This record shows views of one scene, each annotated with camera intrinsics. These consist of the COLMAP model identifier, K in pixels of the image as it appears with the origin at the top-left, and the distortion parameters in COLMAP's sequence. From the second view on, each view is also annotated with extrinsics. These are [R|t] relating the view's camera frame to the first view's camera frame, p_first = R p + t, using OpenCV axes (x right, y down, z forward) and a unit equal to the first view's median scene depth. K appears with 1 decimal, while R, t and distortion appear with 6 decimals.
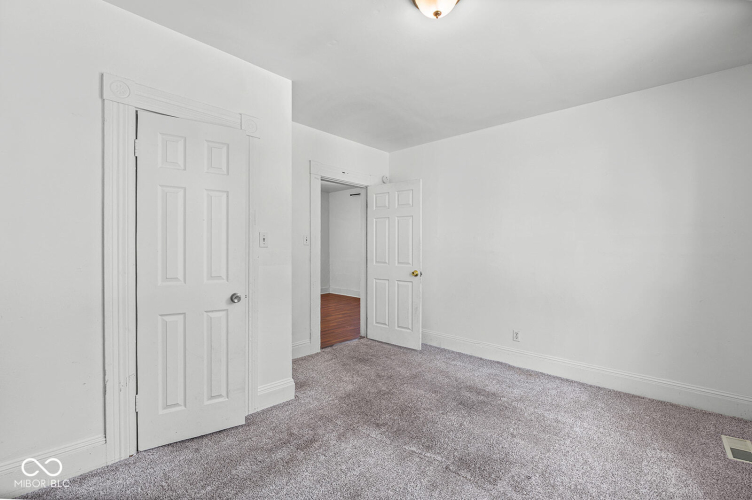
lens RADIAL K [[325.4, 0, 362.6], [0, 325.4, 251.4], [0, 0, 1]] dist [-0.026769, 0.000025]
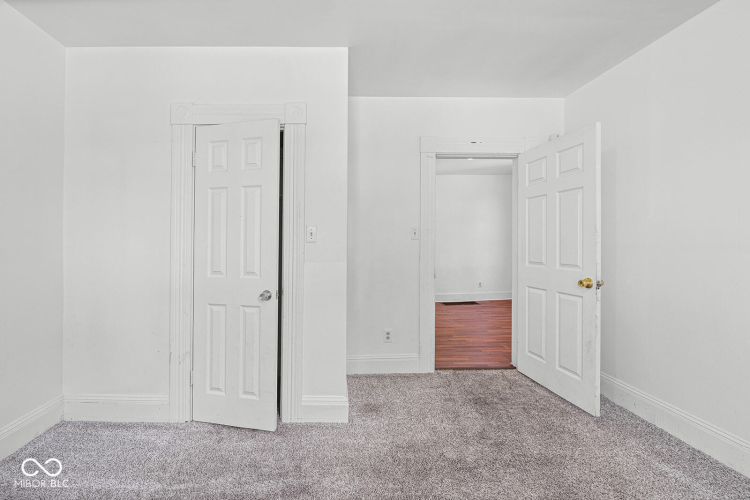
lens RADIAL K [[309.9, 0, 375.0], [0, 309.9, 244.5], [0, 0, 1]] dist [-0.013132, 0.000108]
pose [[0.715933, -0.011367, -0.698076, 0.312199], [0.002879, 0.999907, -0.013328, 0.003809], [0.698163, 0.007532, 0.715899, 0.369205]]
